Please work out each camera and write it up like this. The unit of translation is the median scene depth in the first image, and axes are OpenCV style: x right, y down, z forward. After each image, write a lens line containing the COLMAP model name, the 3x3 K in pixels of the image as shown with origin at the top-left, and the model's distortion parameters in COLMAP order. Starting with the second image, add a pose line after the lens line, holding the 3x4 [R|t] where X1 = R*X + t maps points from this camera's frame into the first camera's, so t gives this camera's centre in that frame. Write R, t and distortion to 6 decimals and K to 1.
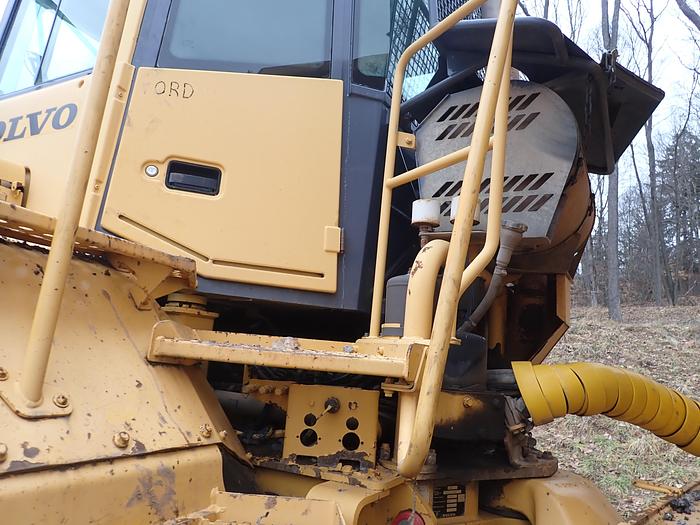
lens RADIAL K [[520.0, 0, 350.9], [0, 520.0, 265.2], [0, 0, 1]] dist [0.000608, 0.006390]
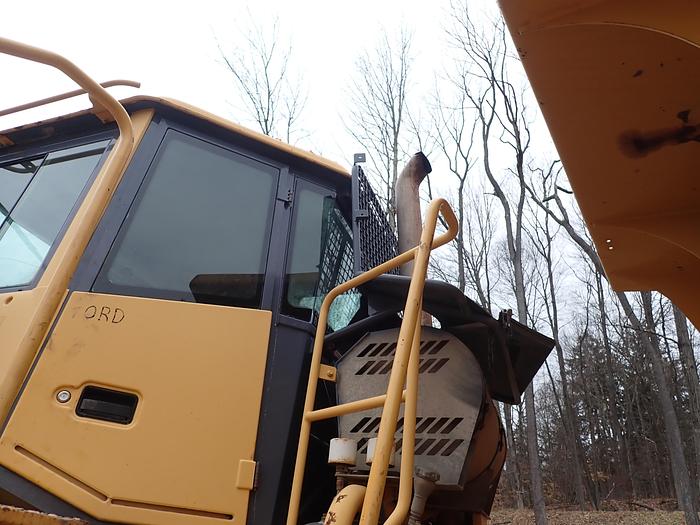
lens RADIAL K [[520.0, 0, 350.9], [0, 520.0, 265.2], [0, 0, 1]] dist [0.000608, 0.006390]
pose [[0.988816, 0.082078, 0.124524, 0.004491], [-0.034975, 0.939275, -0.341377, -0.090941], [-0.144982, 0.333204, 0.931641, -0.055555]]
